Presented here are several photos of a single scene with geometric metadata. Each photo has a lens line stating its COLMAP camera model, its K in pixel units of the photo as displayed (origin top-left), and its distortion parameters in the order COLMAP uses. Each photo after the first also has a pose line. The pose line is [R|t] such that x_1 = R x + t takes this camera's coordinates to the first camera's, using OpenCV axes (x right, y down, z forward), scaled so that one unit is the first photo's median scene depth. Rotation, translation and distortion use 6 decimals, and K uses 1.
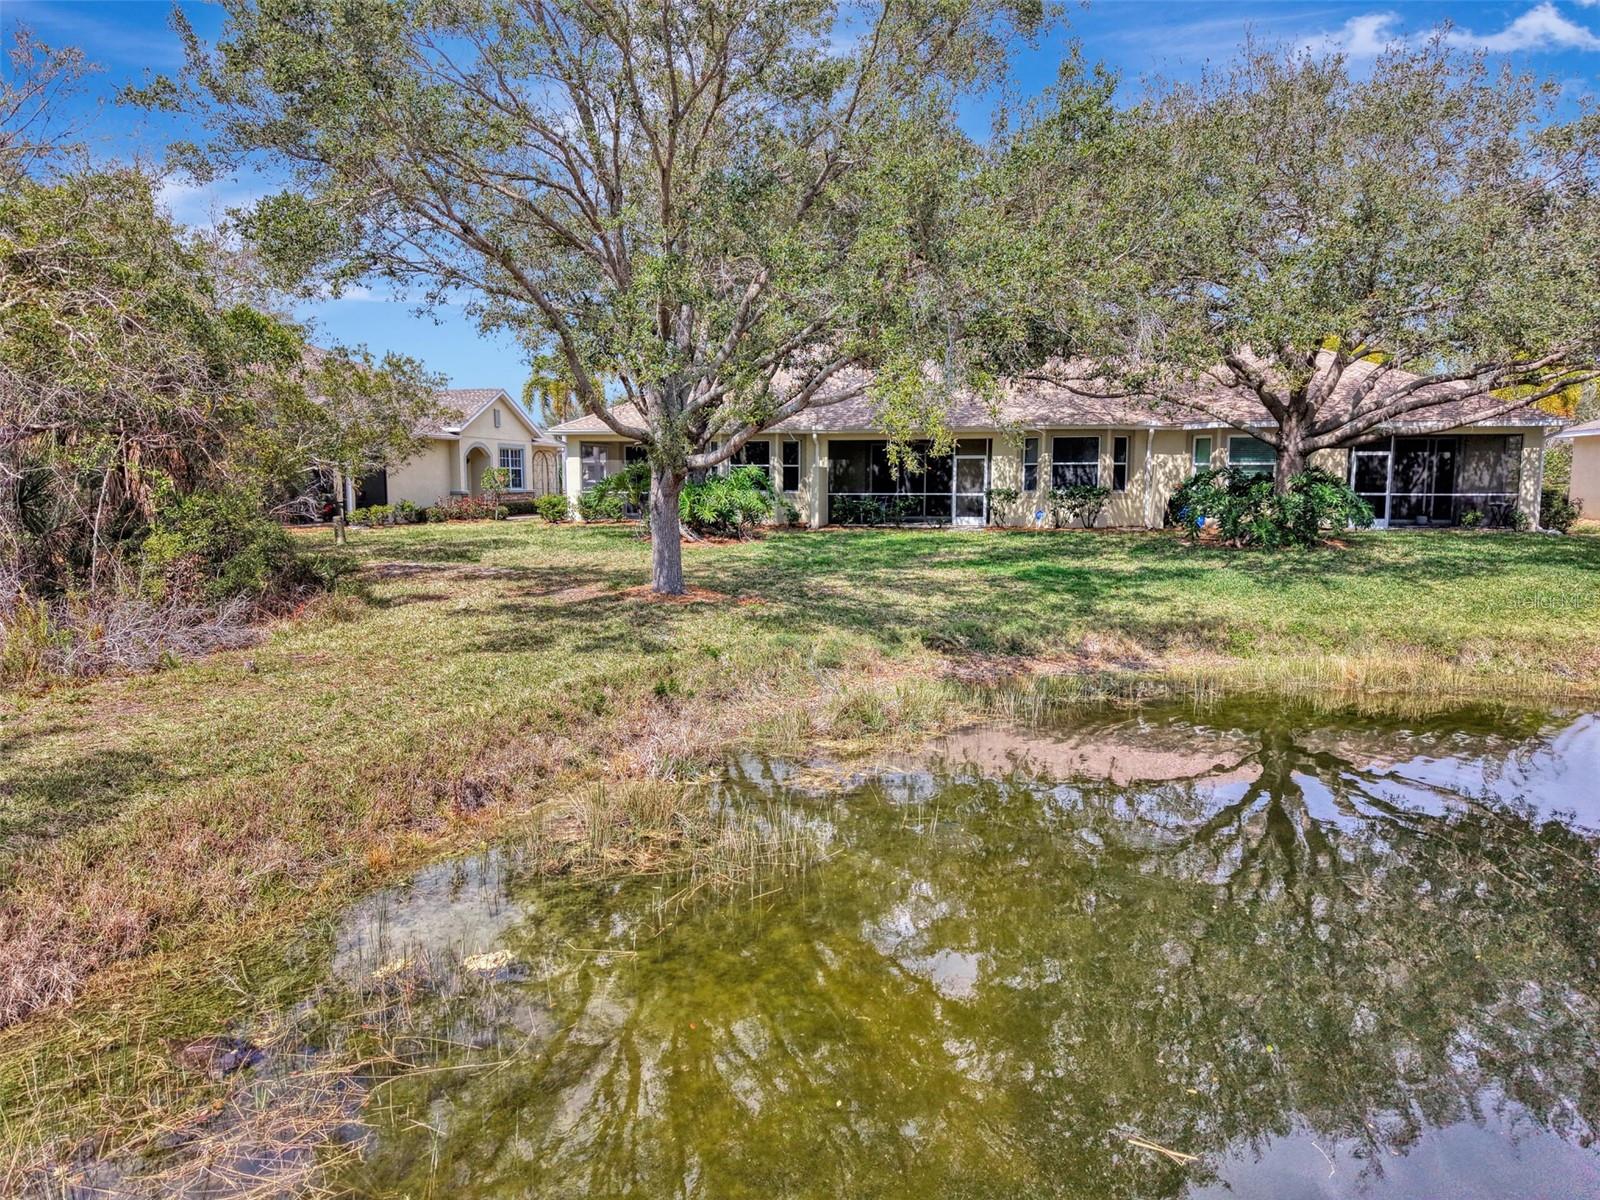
lens RADIAL K [[1136.6, 0, 800.0], [0, 1136.6, 600.0], [0, 0, 1]] dist [-0.001502, -0.001876]
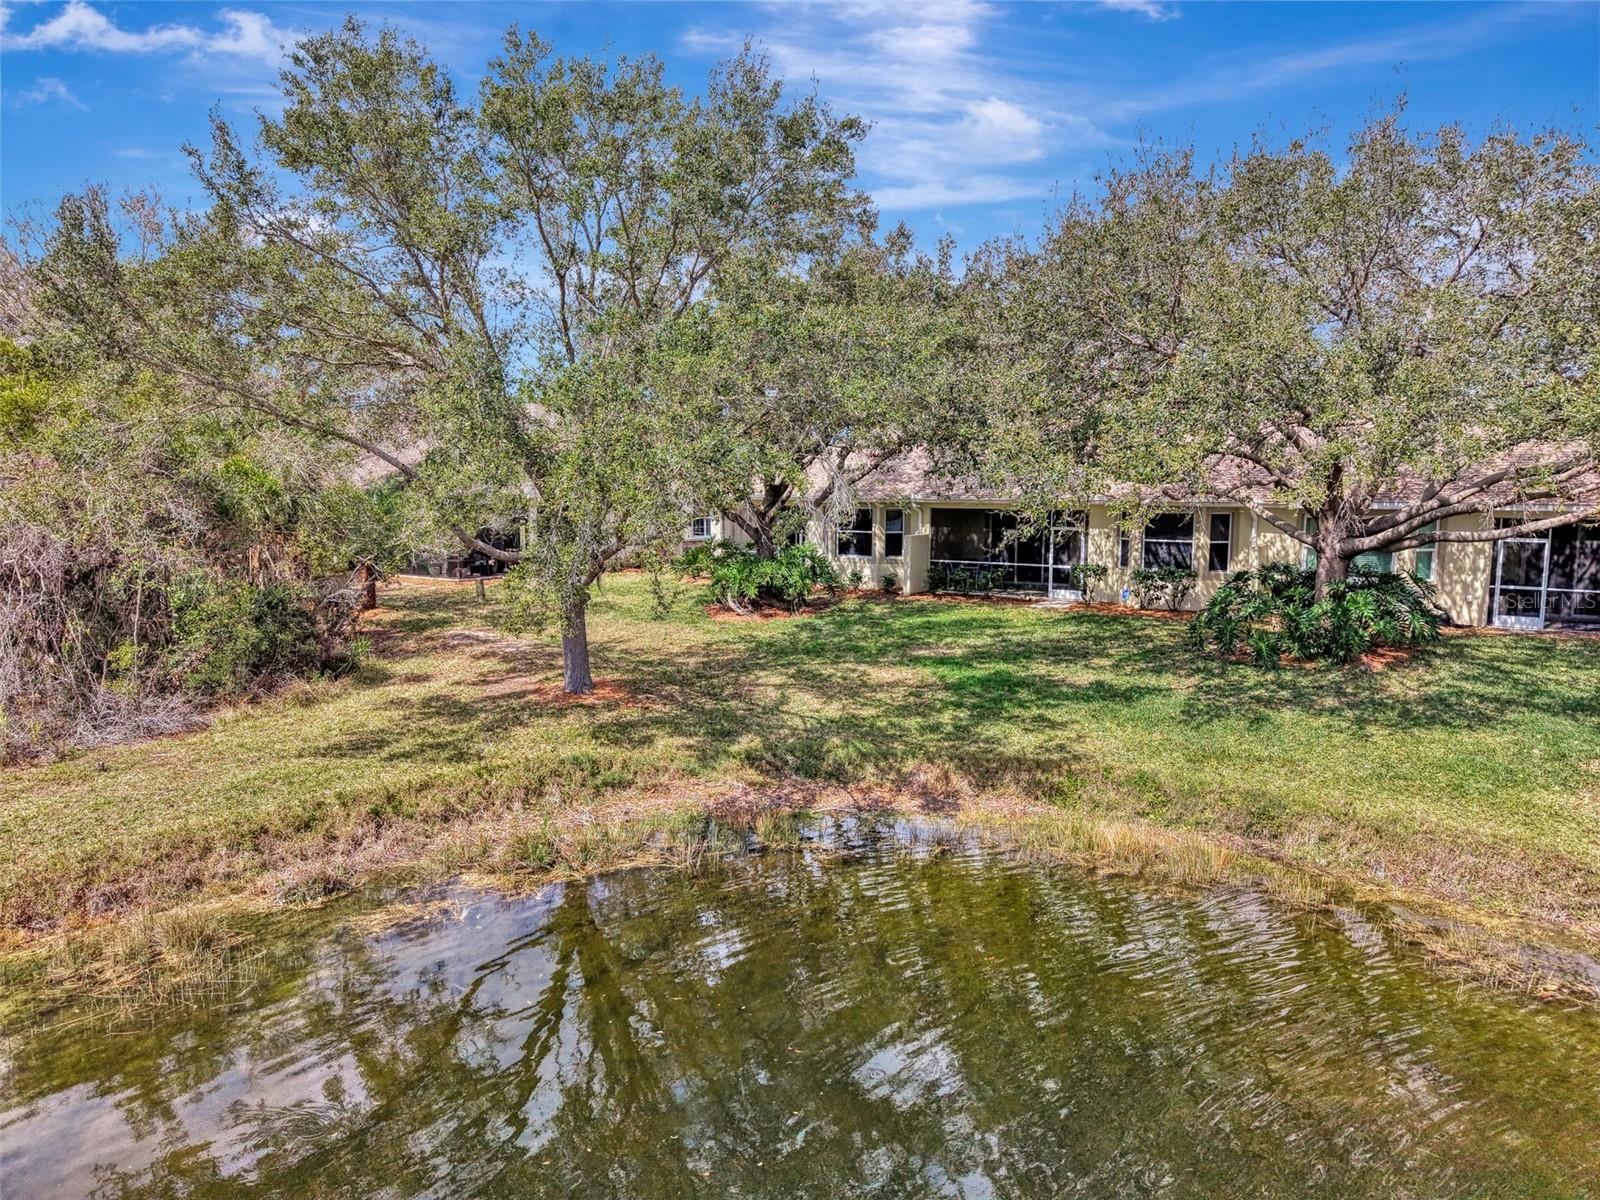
lens RADIAL K [[1136.6, 0, 800.0], [0, 1136.6, 600.0], [0, 0, 1]] dist [-0.001502, -0.001876]
pose [[0.938957, 0.043665, -0.341253, 0.277039], [-0.042402, 0.999038, 0.011164, -0.068797], [0.341412, 0.003987, 0.939905, 0.015253]]
